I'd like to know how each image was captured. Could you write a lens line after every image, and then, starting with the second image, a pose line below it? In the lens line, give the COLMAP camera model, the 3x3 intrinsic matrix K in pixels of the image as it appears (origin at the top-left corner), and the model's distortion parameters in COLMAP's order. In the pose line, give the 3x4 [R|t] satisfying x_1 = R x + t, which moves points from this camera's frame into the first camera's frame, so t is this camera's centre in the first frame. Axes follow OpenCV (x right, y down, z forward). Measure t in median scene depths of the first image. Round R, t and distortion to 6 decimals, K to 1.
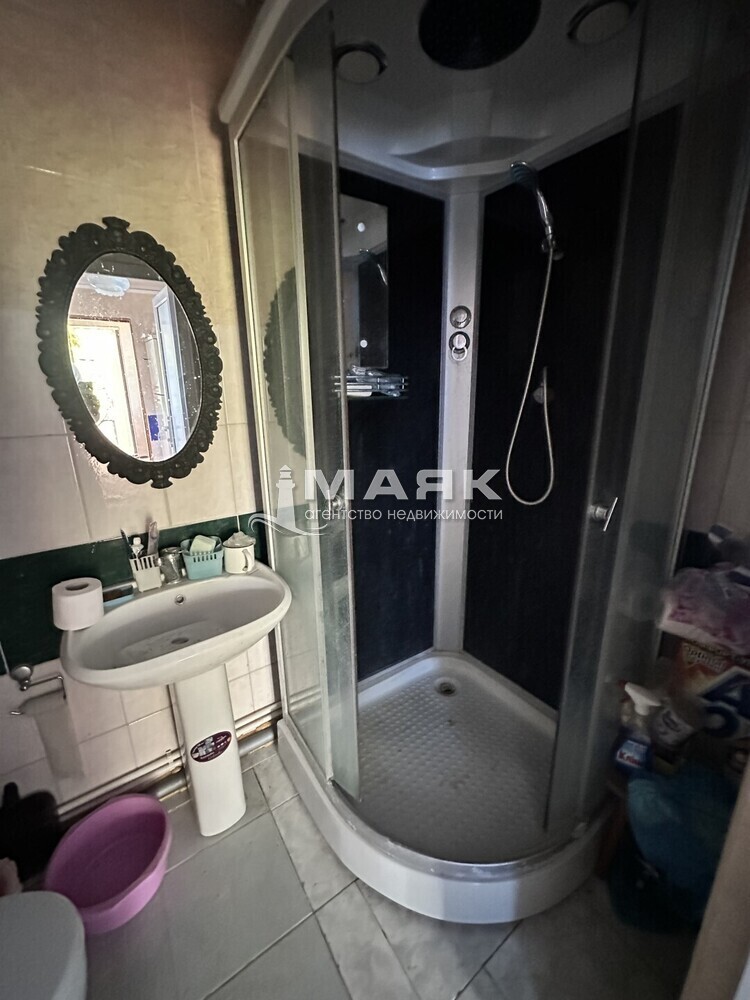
lens RADIAL K [[403.7, 0, 375.8], [0, 403.7, 499.2], [0, 0, 1]] dist [-0.004405, 0.001075]
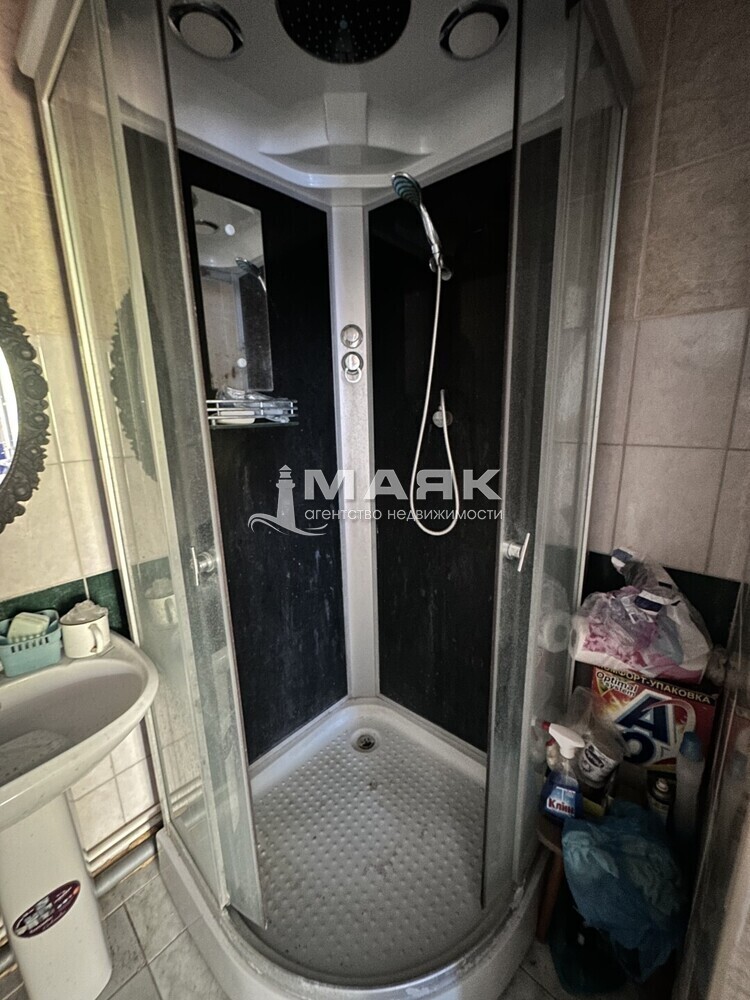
lens RADIAL K [[403.7, 0, 377.7], [0, 403.7, 496.3], [0, 0, 1]] dist [-0.004405, 0.001075]
pose [[0.972621, -0.056957, 0.225310, 0.044526], [0.068455, 0.996703, -0.043544, -0.048688], [-0.222087, 0.057776, 0.973314, 0.126717]]
